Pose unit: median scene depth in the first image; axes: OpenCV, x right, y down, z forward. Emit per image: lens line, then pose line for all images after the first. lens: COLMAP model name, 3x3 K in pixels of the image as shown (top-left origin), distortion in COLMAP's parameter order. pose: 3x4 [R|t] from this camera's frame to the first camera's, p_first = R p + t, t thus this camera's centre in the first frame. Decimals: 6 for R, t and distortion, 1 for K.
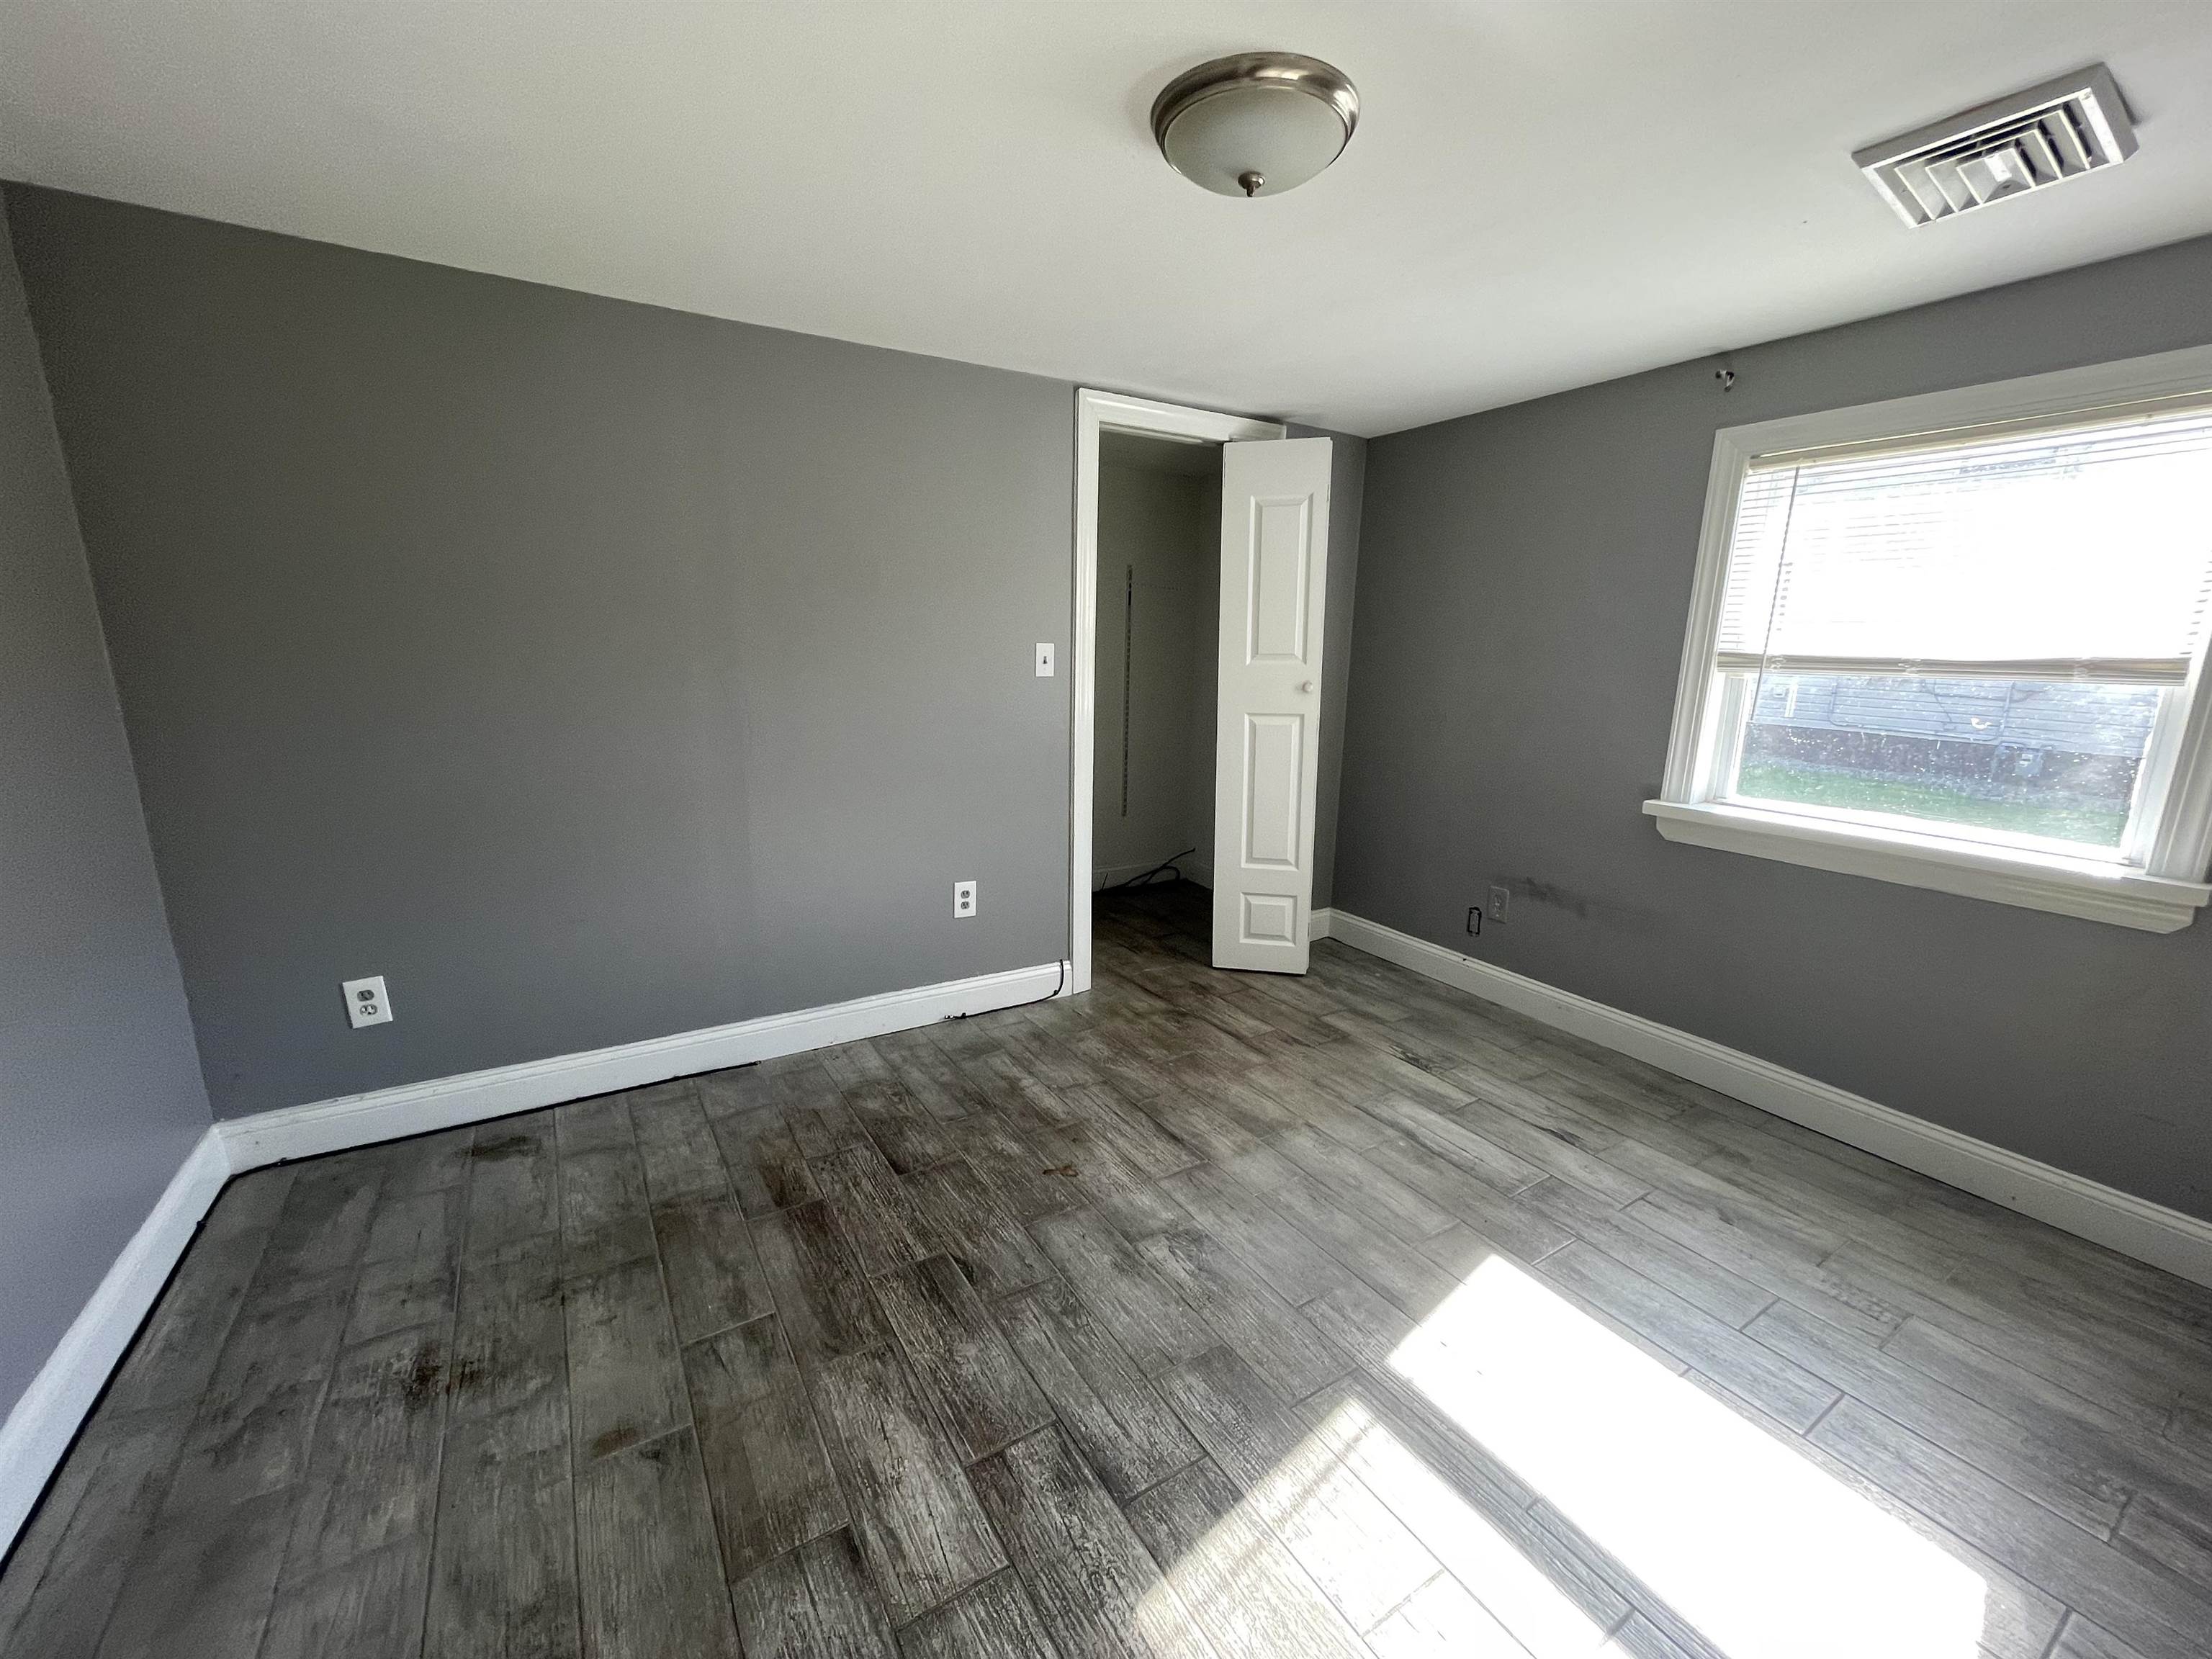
lens RADIAL K [[896.7, 0, 1104.7], [0, 896.7, 826.2], [0, 0, 1]] dist [-0.002745, 0.000275]
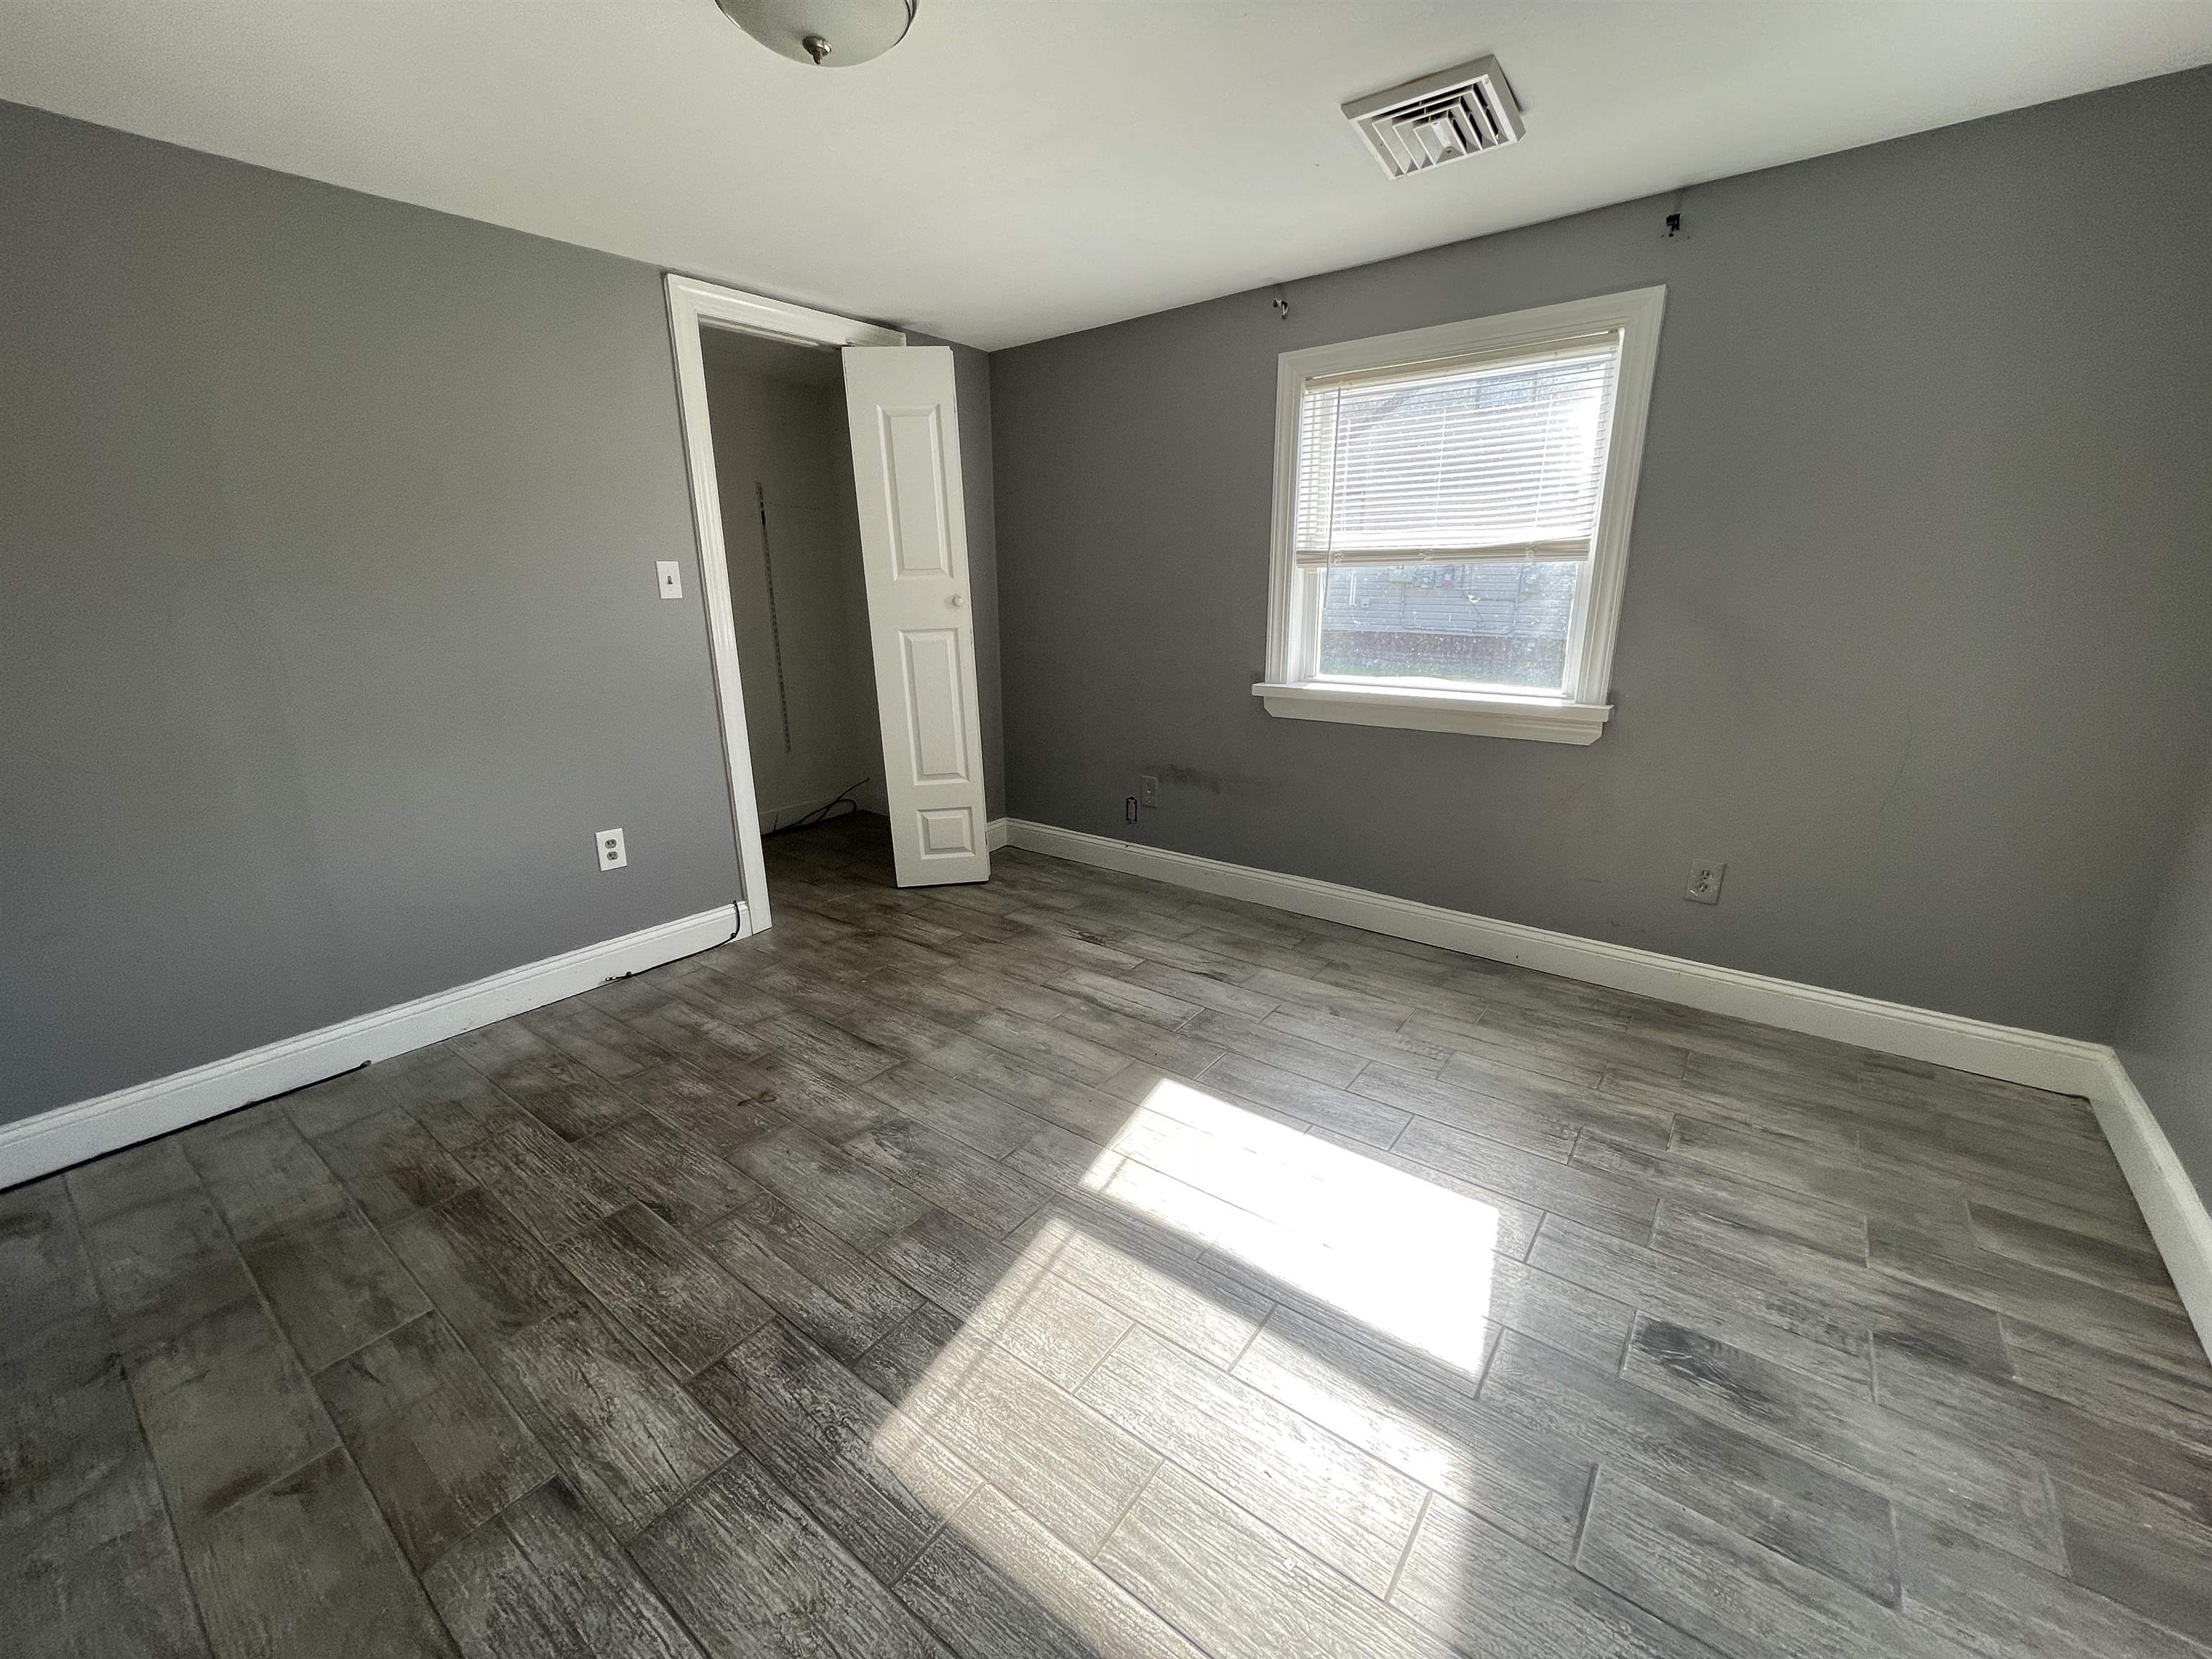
lens RADIAL K [[897.3, 0, 1104.9], [0, 897.3, 827.2], [0, 0, 1]] dist [-0.001166, -0.000077]
pose [[0.934333, -0.124869, 0.333812, 0.016529], [0.101802, 0.991098, 0.085798, 0.044827], [-0.341554, -0.046181, 0.938727, -0.039408]]
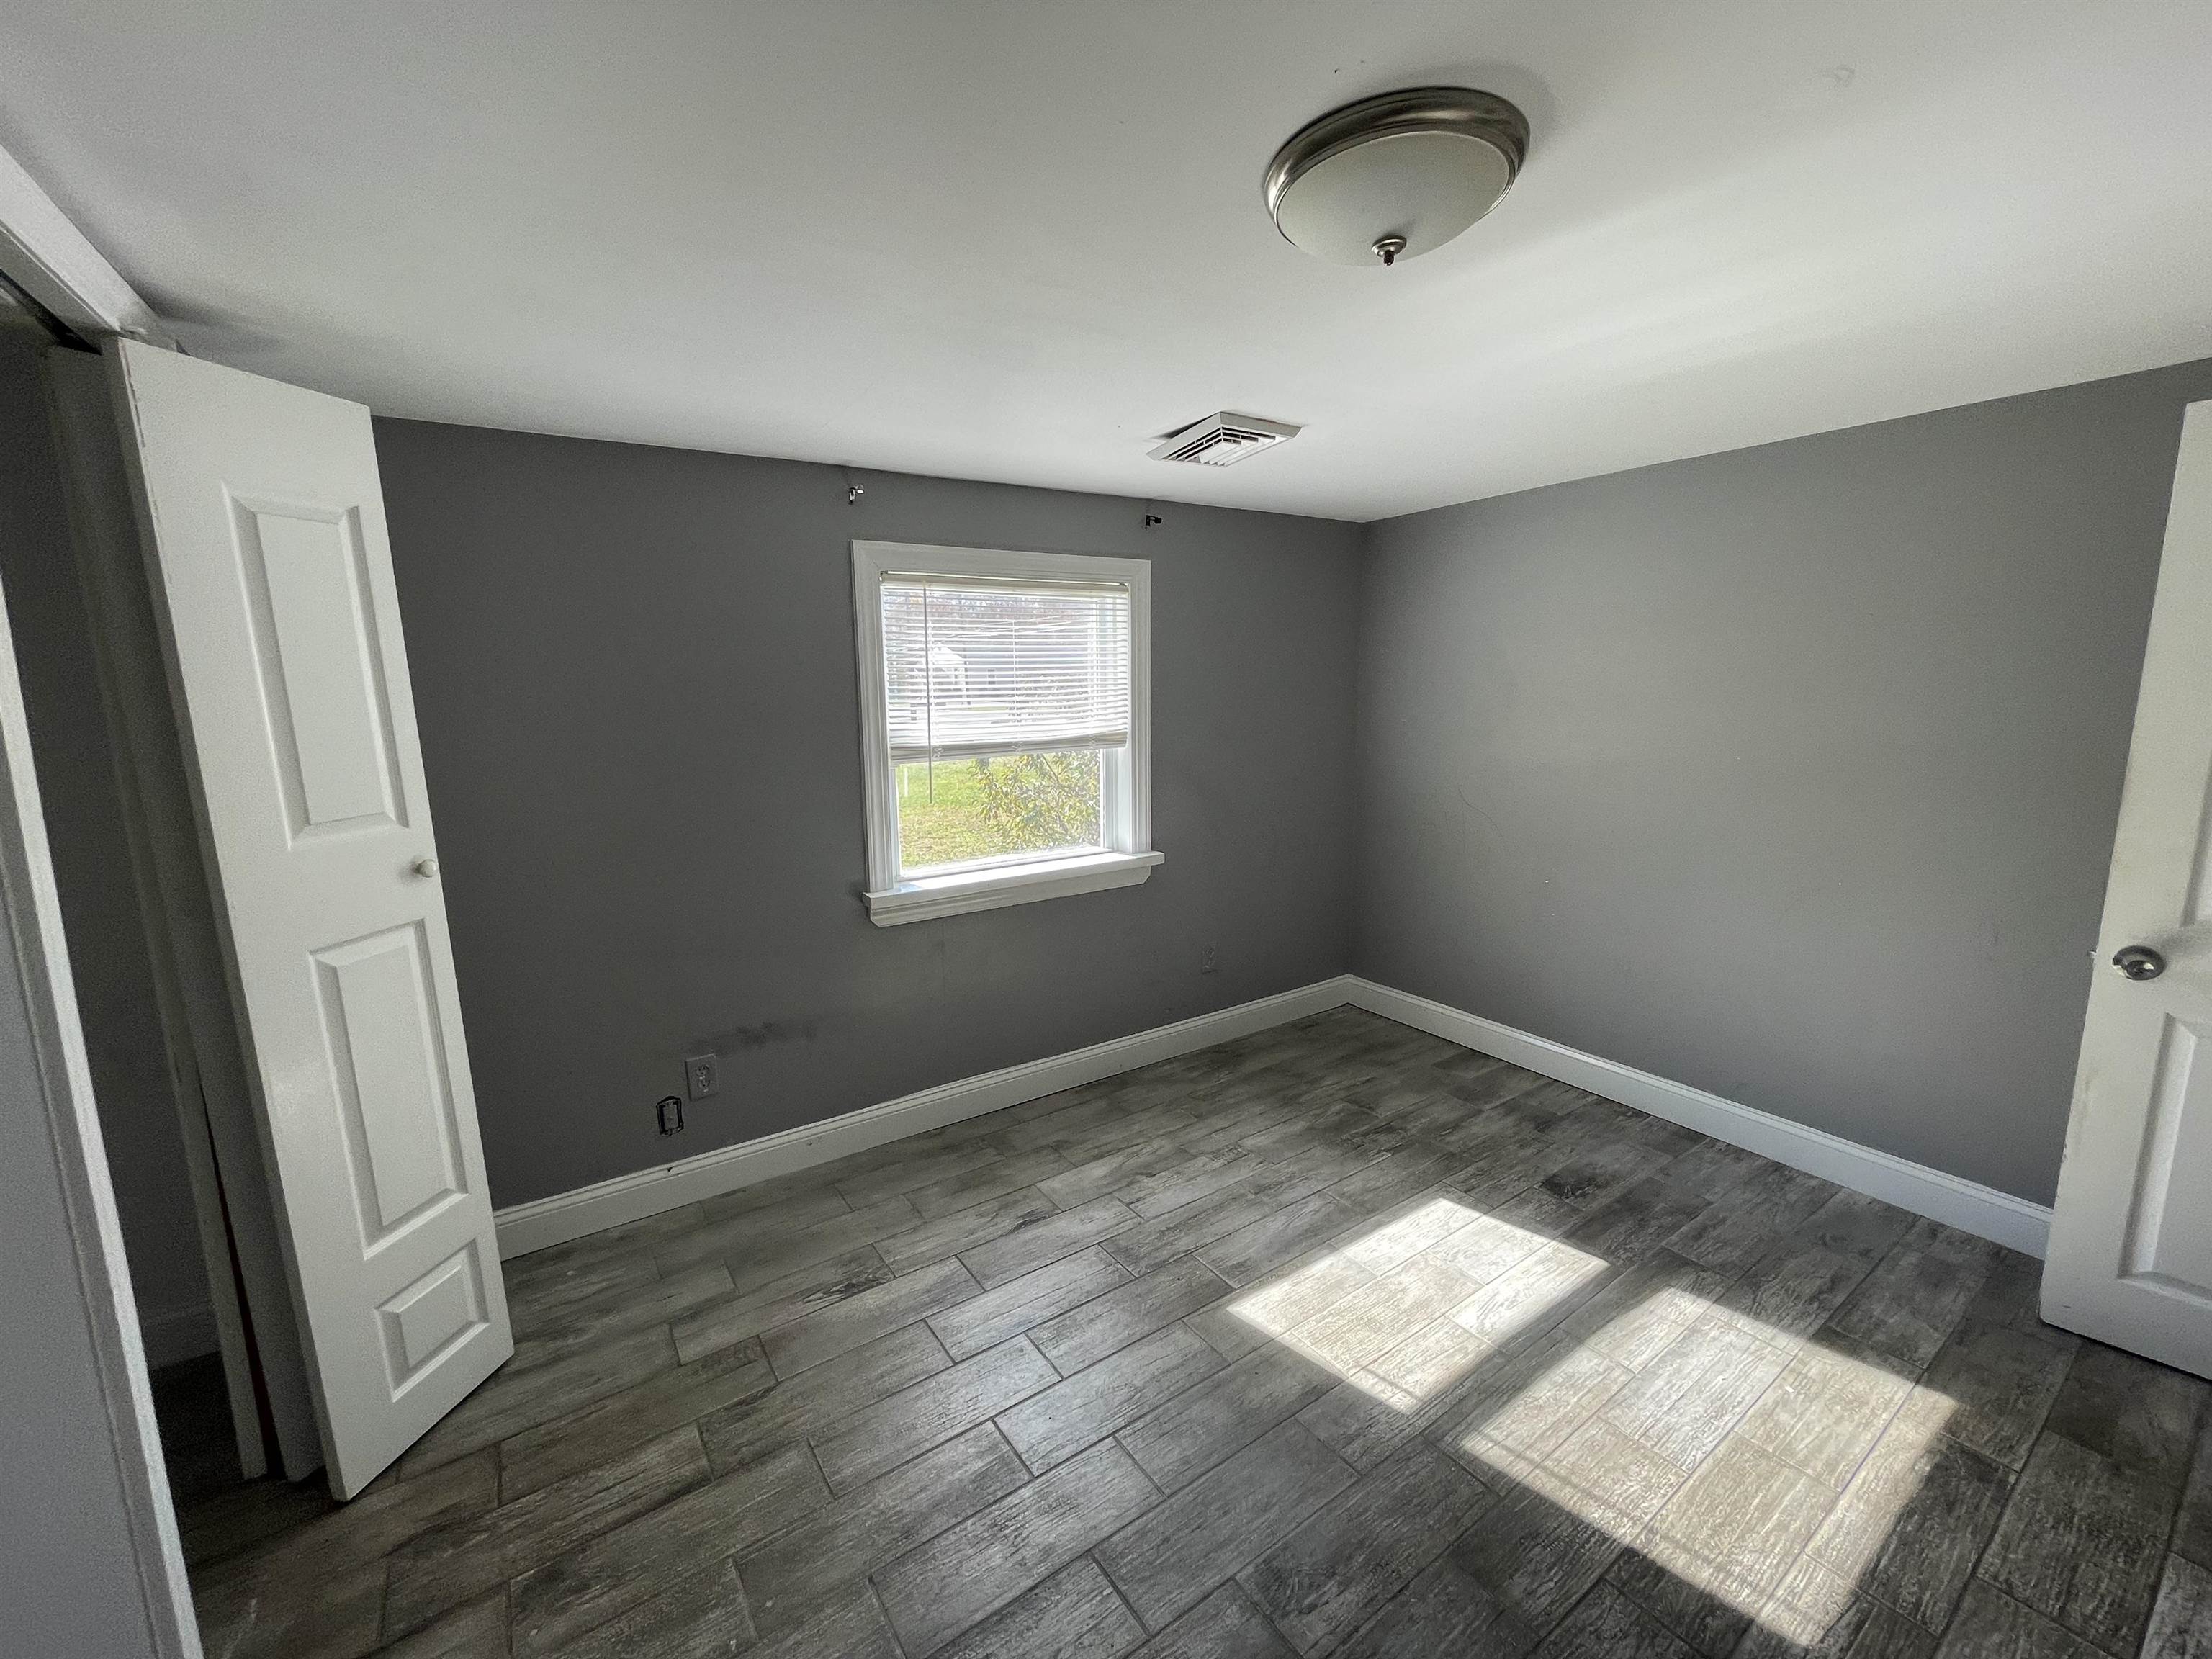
lens RADIAL K [[893.5, 0, 1109.9], [0, 893.5, 831.0], [0, 0, 1]] dist [-0.002428, -0.000005]
pose [[-0.046517, -0.177265, 0.983063, -0.467639], [0.221648, 0.957765, 0.183191, -0.276495], [-0.974017, 0.226415, -0.005262, 0.906319]]
